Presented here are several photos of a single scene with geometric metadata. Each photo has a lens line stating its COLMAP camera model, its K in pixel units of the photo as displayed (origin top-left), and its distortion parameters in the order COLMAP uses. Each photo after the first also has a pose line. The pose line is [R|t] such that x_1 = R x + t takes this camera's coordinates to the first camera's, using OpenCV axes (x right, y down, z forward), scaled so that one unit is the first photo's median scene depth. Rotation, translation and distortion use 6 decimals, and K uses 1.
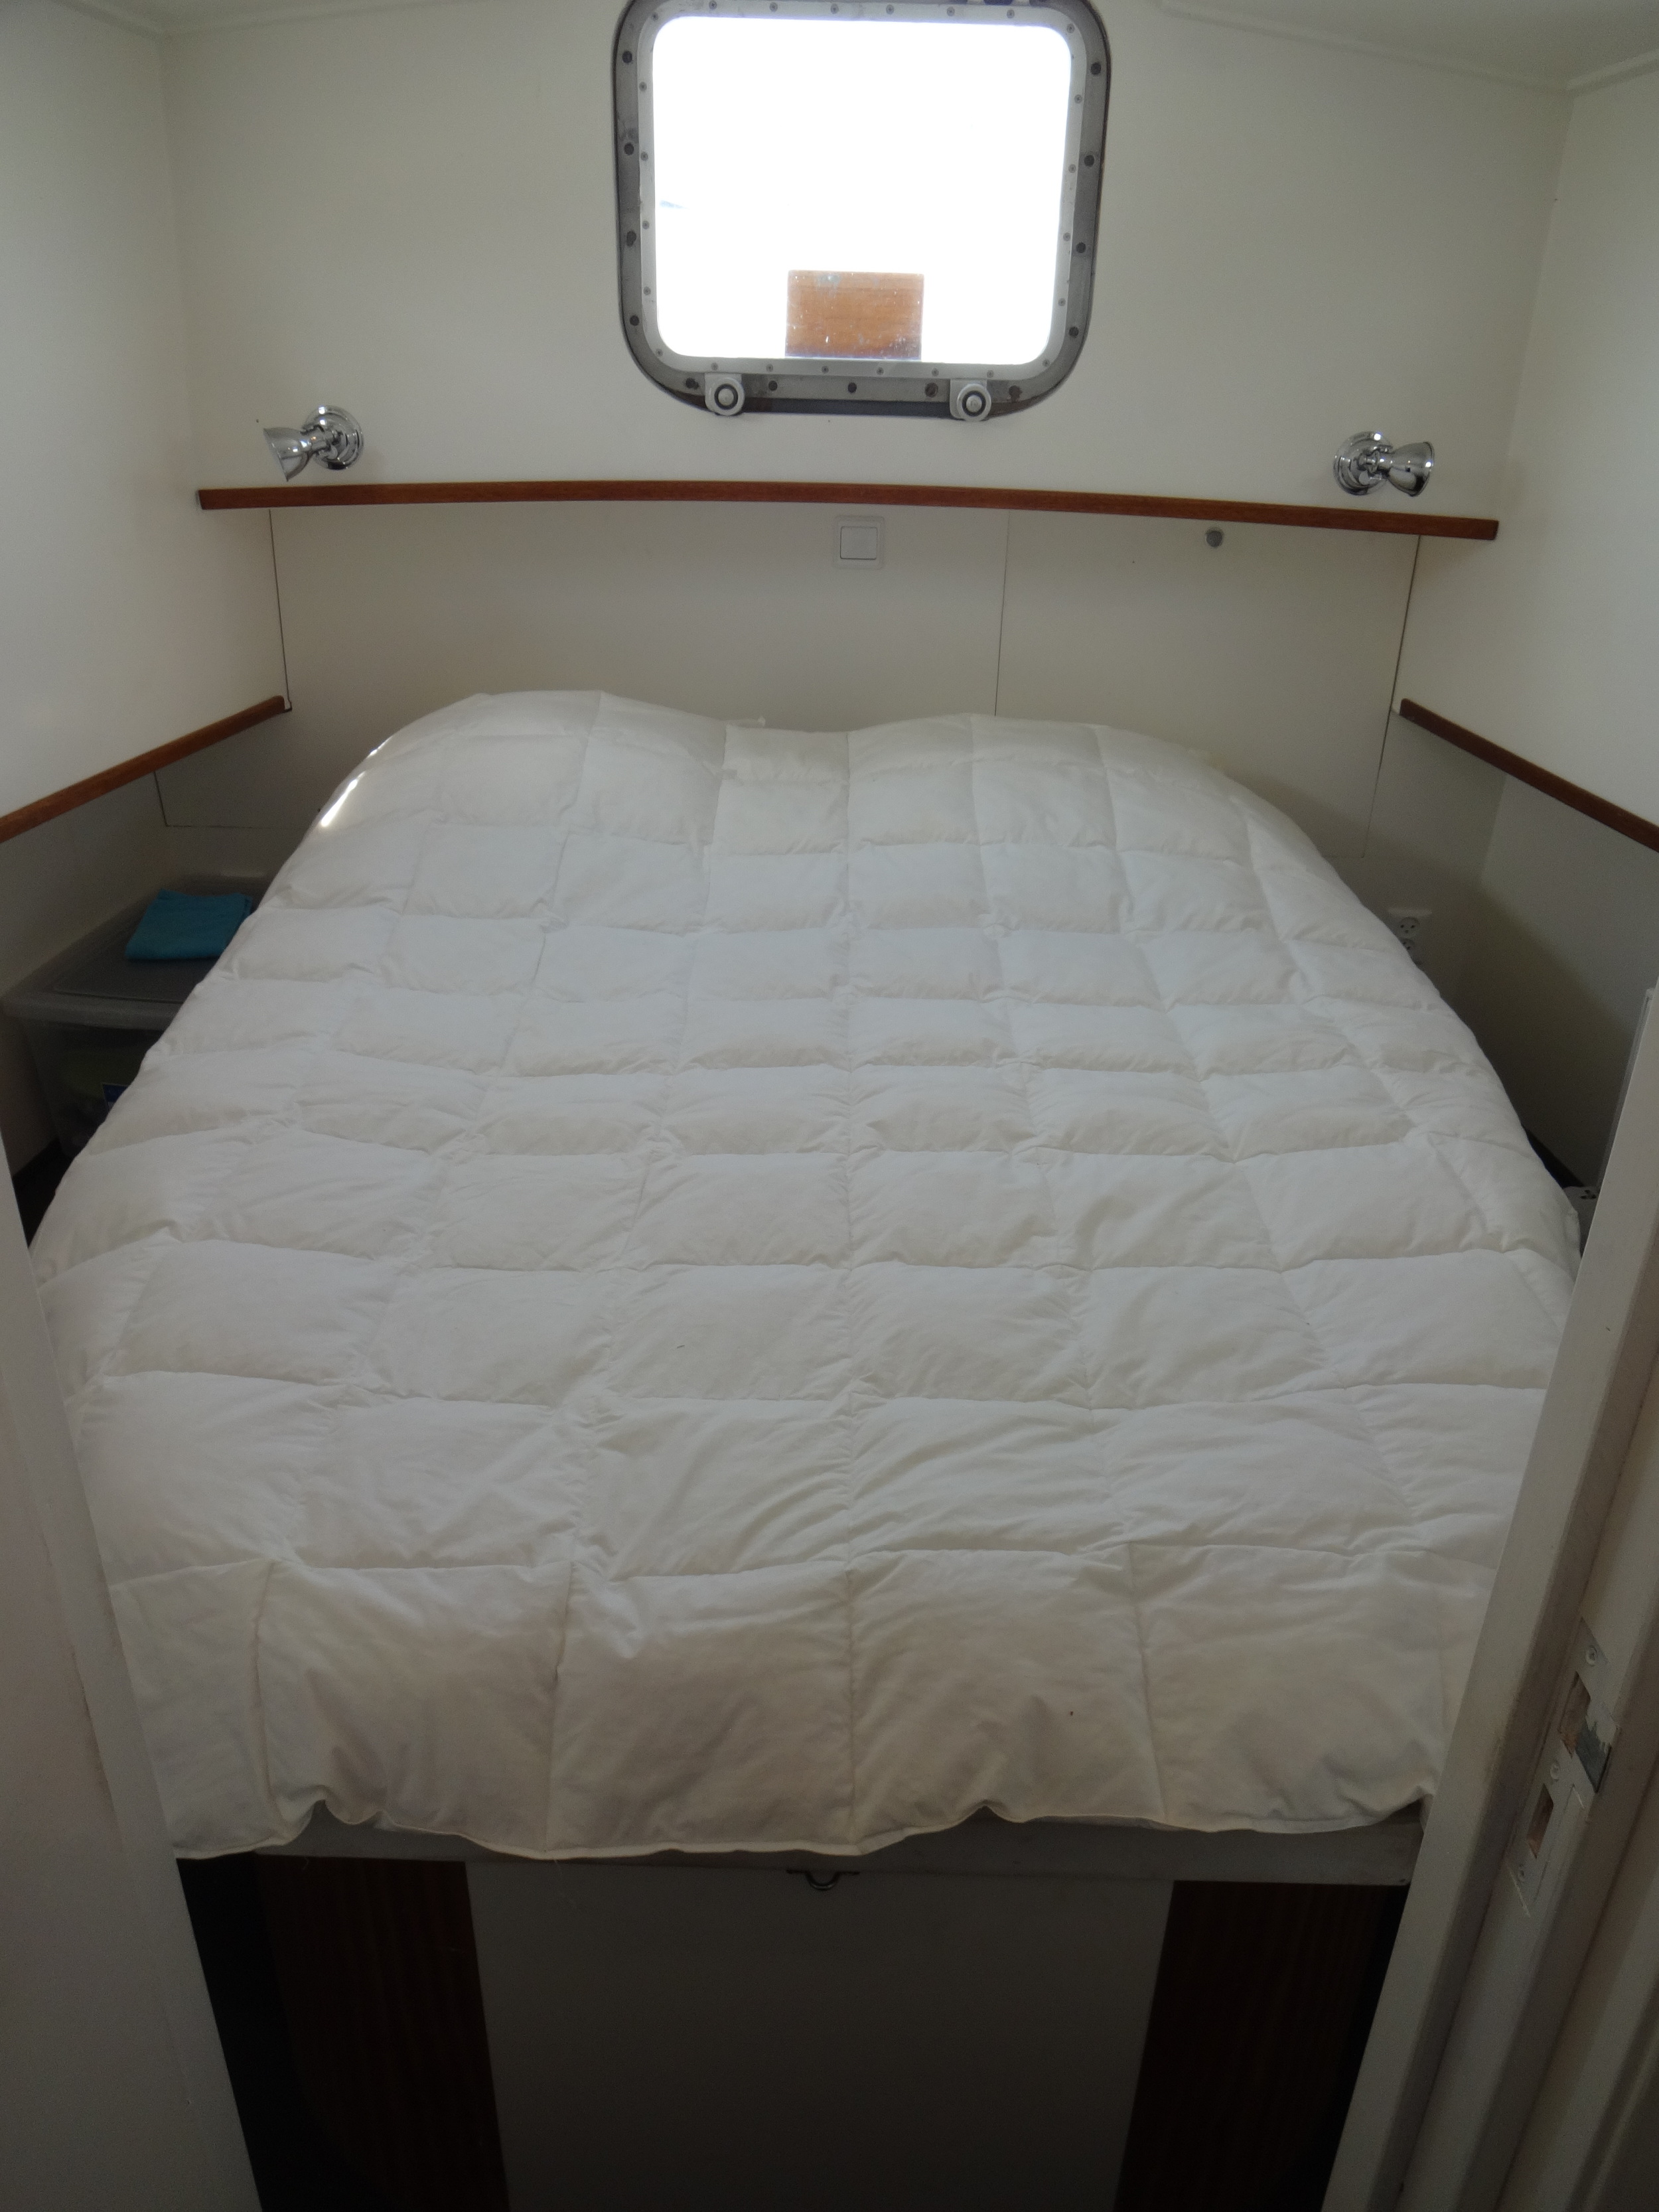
lens RADIAL K [[1622.3, 0, 828.7], [0, 1622.3, 1150.3], [0, 0, 1]] dist [-0.012252, 0.011615]
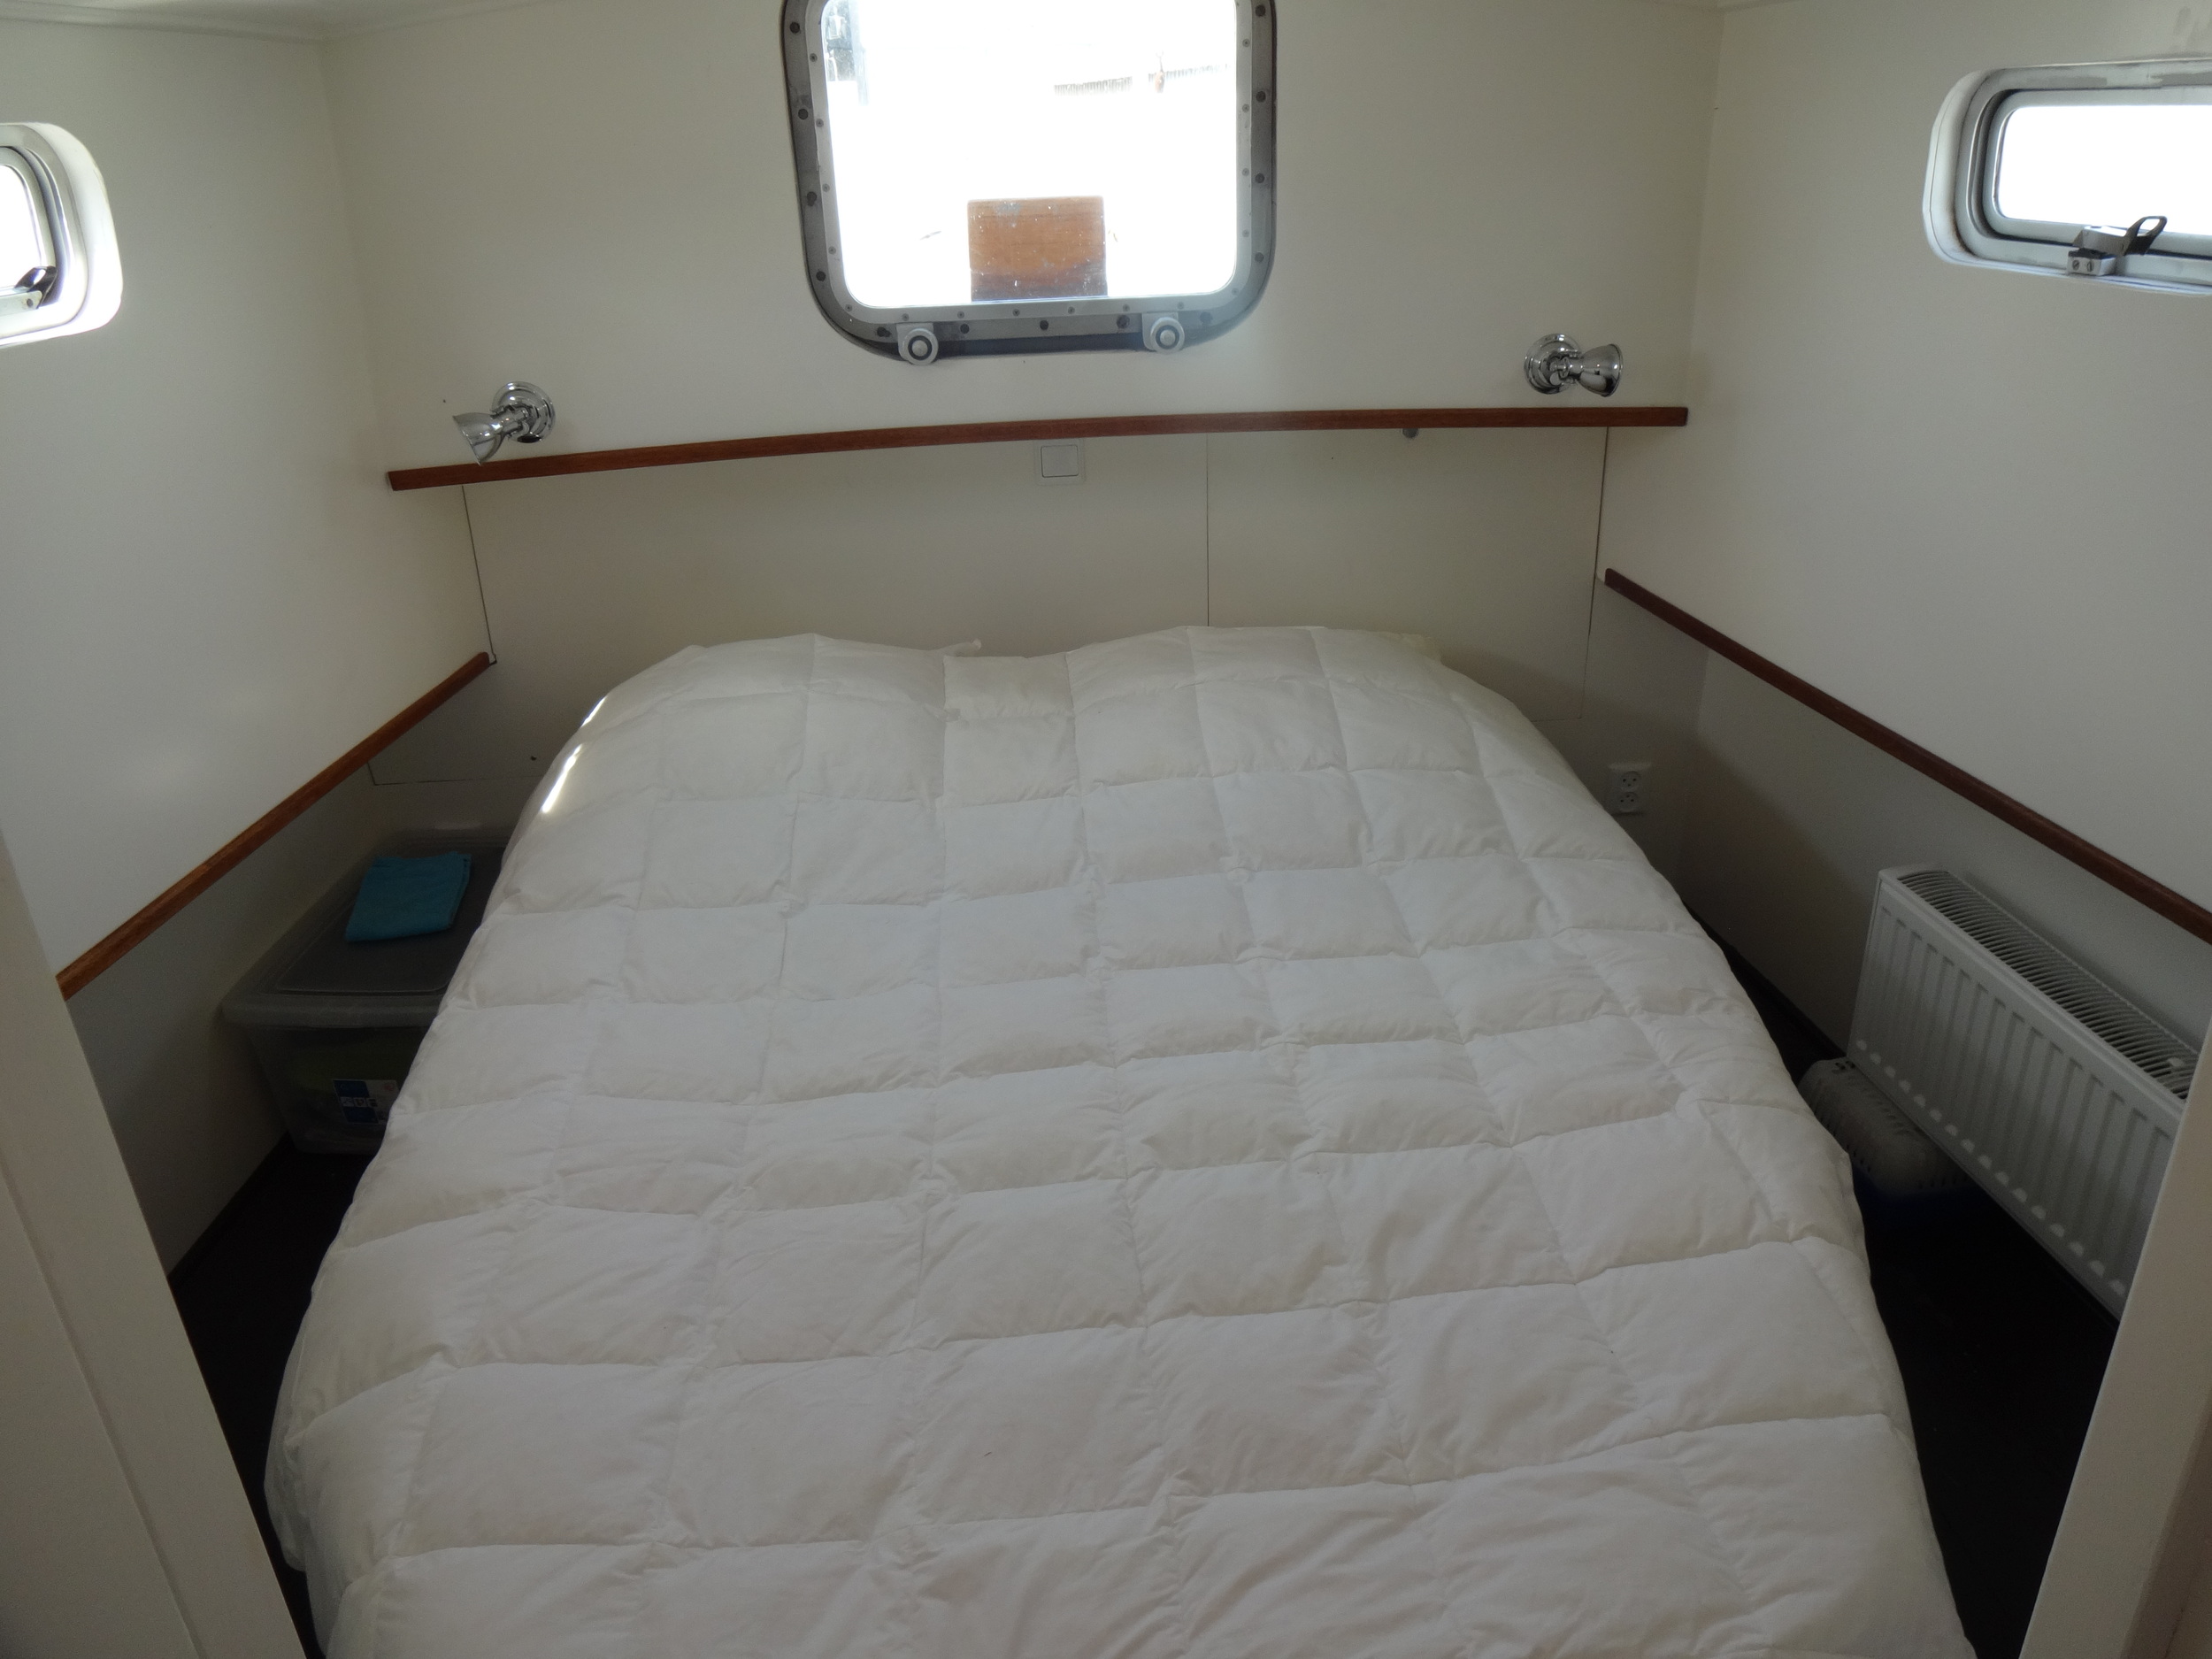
lens RADIAL K [[1622.4, 0, 1107.2], [0, 1622.4, 836.5], [0, 0, 1]] dist [-0.012252, 0.011615]
pose [[0.995348, -0.084844, 0.045652, -0.024308], [0.086036, 0.995983, -0.024817, -0.162468], [-0.043363, 0.028629, 0.998649, 0.007969]]
